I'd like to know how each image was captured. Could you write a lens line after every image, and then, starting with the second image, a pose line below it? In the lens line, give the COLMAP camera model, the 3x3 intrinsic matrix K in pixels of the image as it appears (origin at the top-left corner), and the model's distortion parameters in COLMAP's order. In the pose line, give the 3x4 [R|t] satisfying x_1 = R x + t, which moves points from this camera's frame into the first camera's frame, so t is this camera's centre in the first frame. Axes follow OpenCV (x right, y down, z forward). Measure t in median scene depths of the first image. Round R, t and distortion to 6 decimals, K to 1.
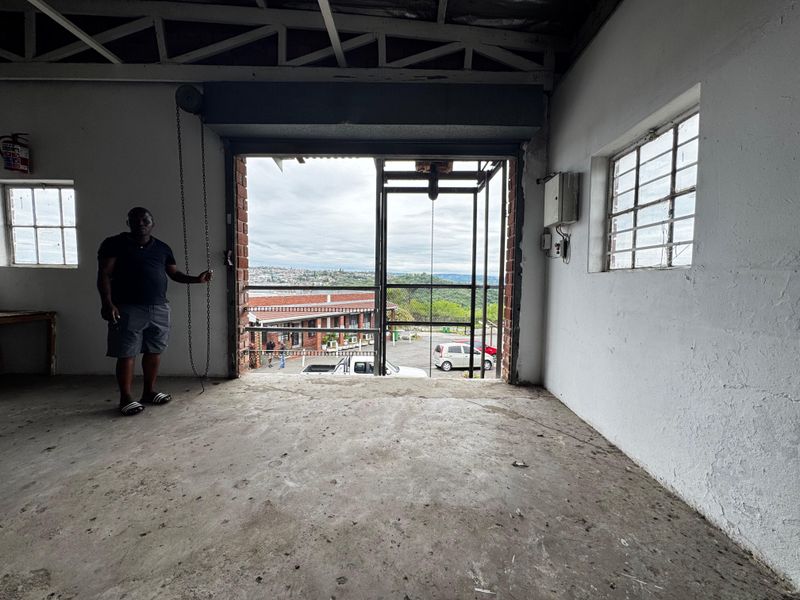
lens RADIAL K [[320.1, 0, 402.1], [0, 320.1, 300.8], [0, 0, 1]] dist [-0.002354, 0.000280]
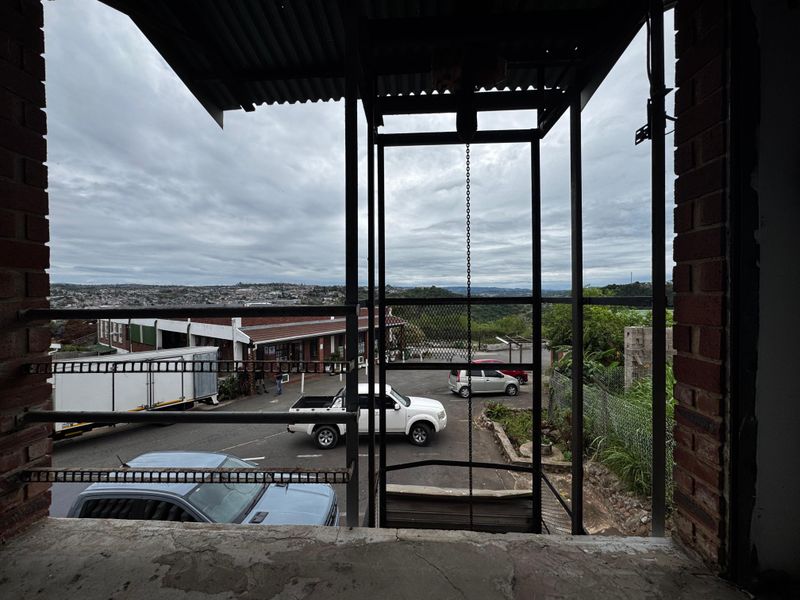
lens RADIAL K [[320.1, 0, 400.7], [0, 320.1, 299.2], [0, 0, 1]] dist [-0.002354, 0.000280]
pose [[0.999248, -0.019780, -0.033341, -0.000309], [0.018131, 0.998631, -0.049060, -0.006264], [0.034266, 0.048418, 0.998239, 0.116044]]
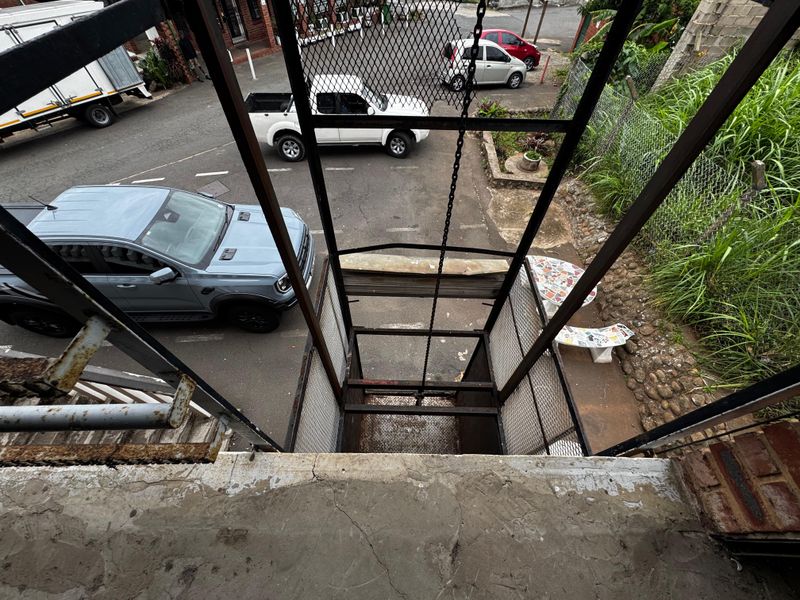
lens RADIAL K [[320.1, 0, 399.7], [0, 320.1, 299.4], [0, 0, 1]] dist [-0.002354, 0.000280]
pose [[0.999996, -0.001413, 0.002448, 0.010170], [-0.000937, 0.651461, 0.758681, -0.016342], [-0.002667, -0.758680, 0.651458, 0.180231]]
